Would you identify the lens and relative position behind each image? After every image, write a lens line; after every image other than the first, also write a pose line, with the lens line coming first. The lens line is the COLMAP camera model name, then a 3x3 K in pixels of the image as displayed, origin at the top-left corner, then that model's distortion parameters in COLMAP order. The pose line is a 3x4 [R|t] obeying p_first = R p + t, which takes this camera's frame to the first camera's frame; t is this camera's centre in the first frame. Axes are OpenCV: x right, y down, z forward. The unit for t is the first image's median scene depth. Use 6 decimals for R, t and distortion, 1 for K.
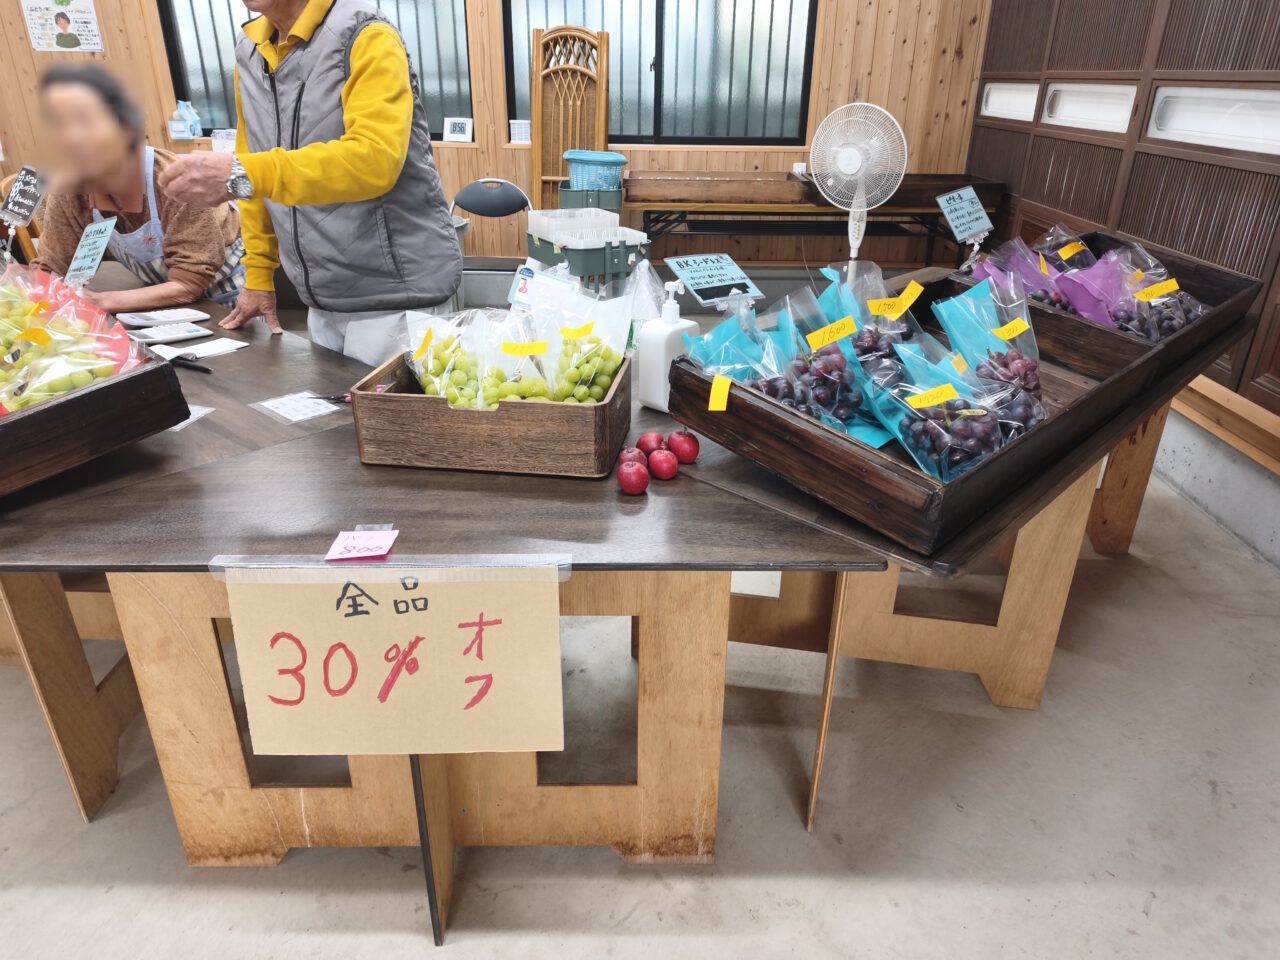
lens RADIAL K [[862.1, 0, 640.0], [0, 862.1, 474.7], [0, 0, 1]] dist [0.027147, -0.000806]
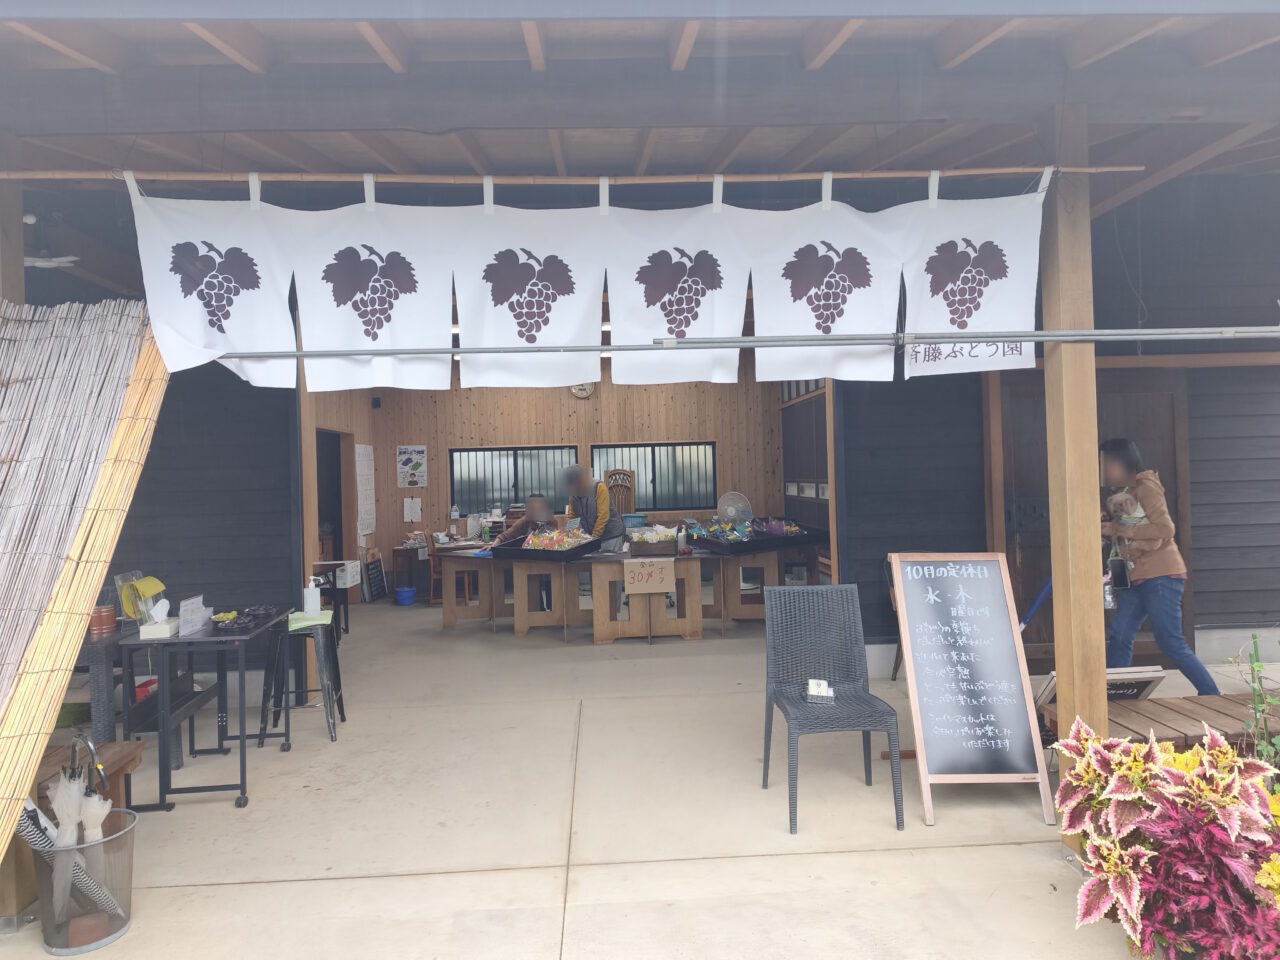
lens RADIAL K [[862.1, 0, 636.2], [0, 862.1, 478.1], [0, 0, 1]] dist [0.027147, -0.000806]
pose [[0.997446, -0.038213, 0.060339, -0.177822], [0.059860, 0.908124, -0.414401, 0.533078], [-0.038960, 0.416955, 0.908092, -1.229850]]
